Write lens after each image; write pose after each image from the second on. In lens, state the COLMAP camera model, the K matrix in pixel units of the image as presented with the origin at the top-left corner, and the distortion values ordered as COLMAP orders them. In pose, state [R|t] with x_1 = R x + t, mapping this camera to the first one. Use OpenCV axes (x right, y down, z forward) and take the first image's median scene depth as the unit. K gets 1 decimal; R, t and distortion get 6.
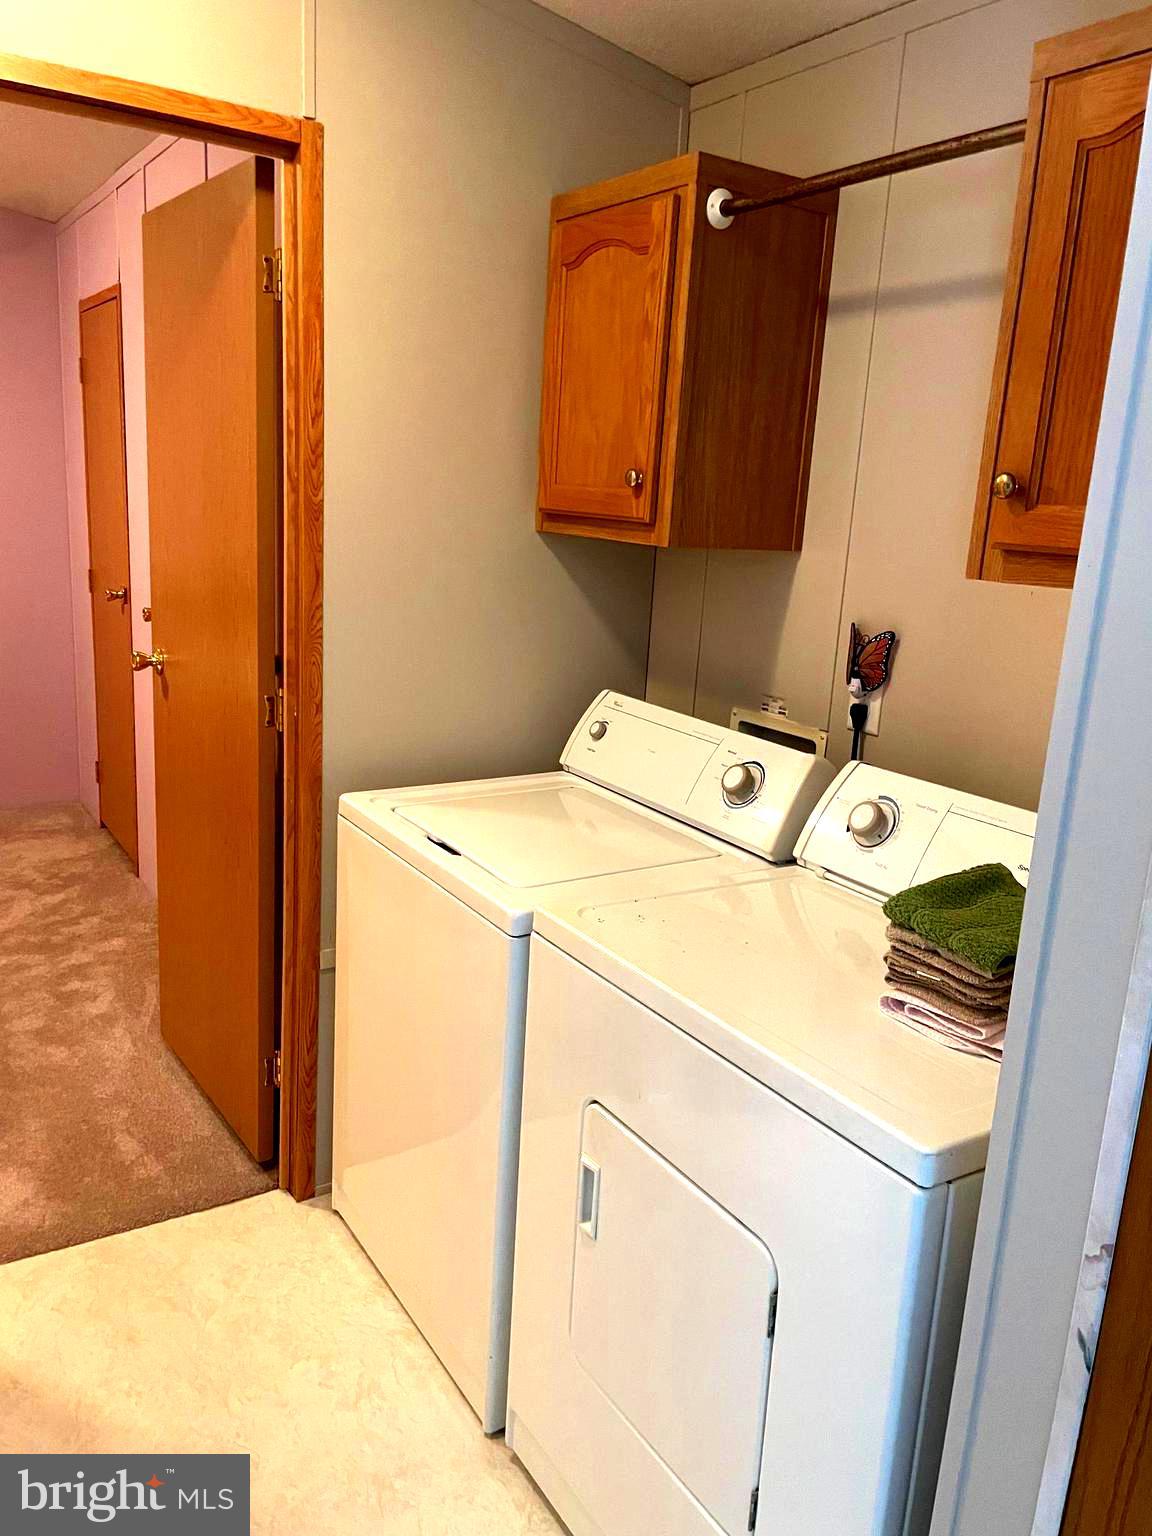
lens RADIAL K [[1171.7, 0, 565.5], [0, 1171.7, 759.2], [0, 0, 1]] dist [0.098605, -0.132808]
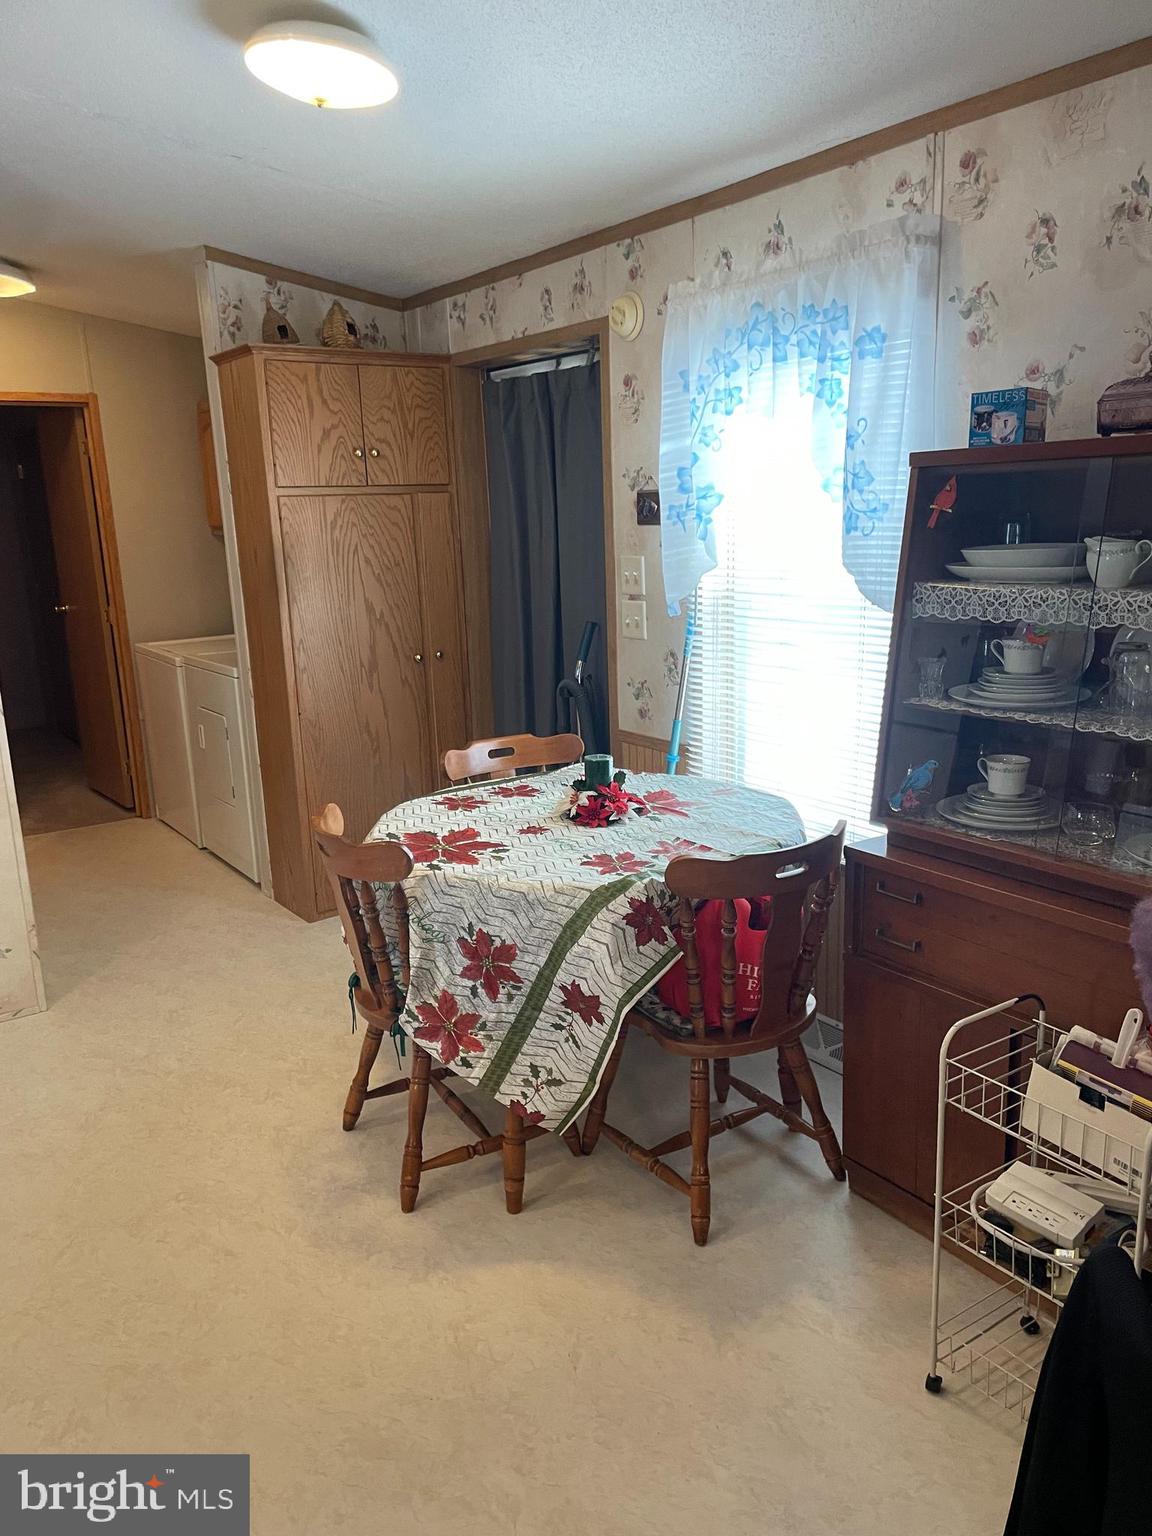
lens RADIAL K [[1177.4, 0, 576.0], [0, 1177.4, 768.0], [0, 0, 1]] dist [0.099817, -0.144708]
pose [[0.994869, -0.099437, 0.018662, 0.674804], [0.099549, 0.995019, -0.005193, 0.400424], [-0.018053, 0.007024, 0.999812, -1.577214]]
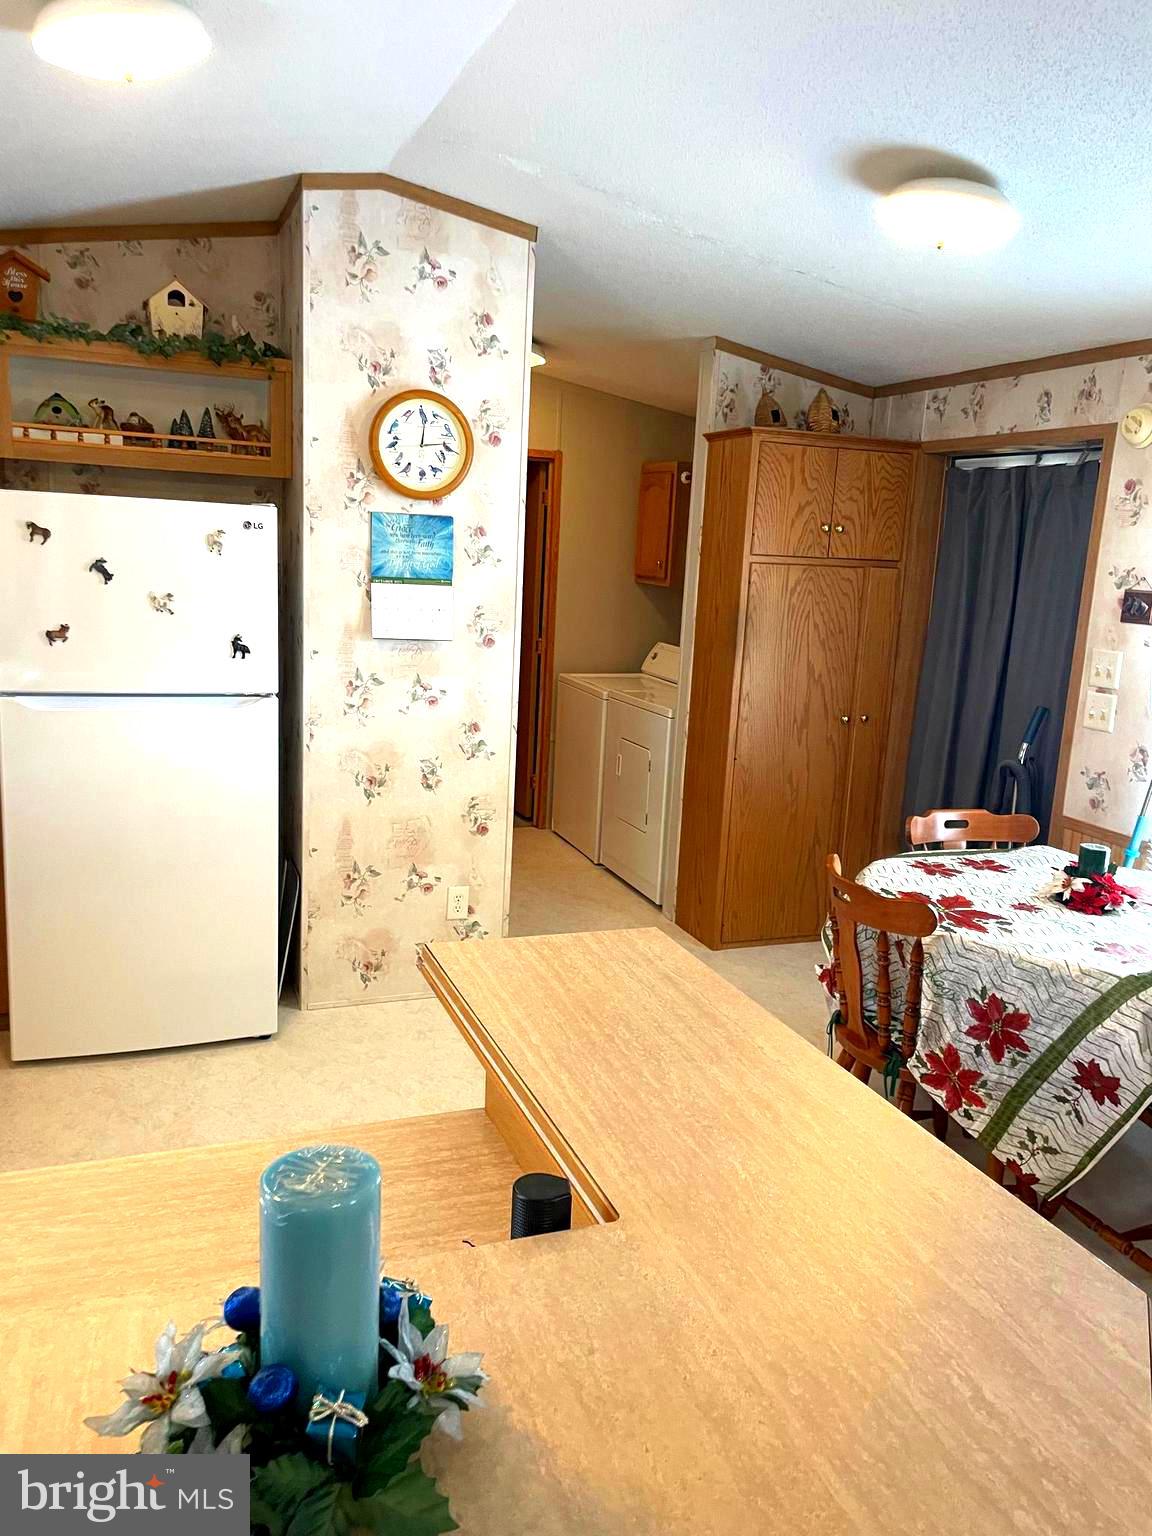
lens RADIAL K [[1171.7, 0, 565.5], [0, 1171.7, 759.2], [0, 0, 1]] dist [0.098605, -0.132808]
pose [[0.978659, 0.028848, -0.203457, 0.403385], [-0.040036, 0.997891, -0.051087, 0.377555], [0.201555, 0.058142, 0.977750, -1.742699]]
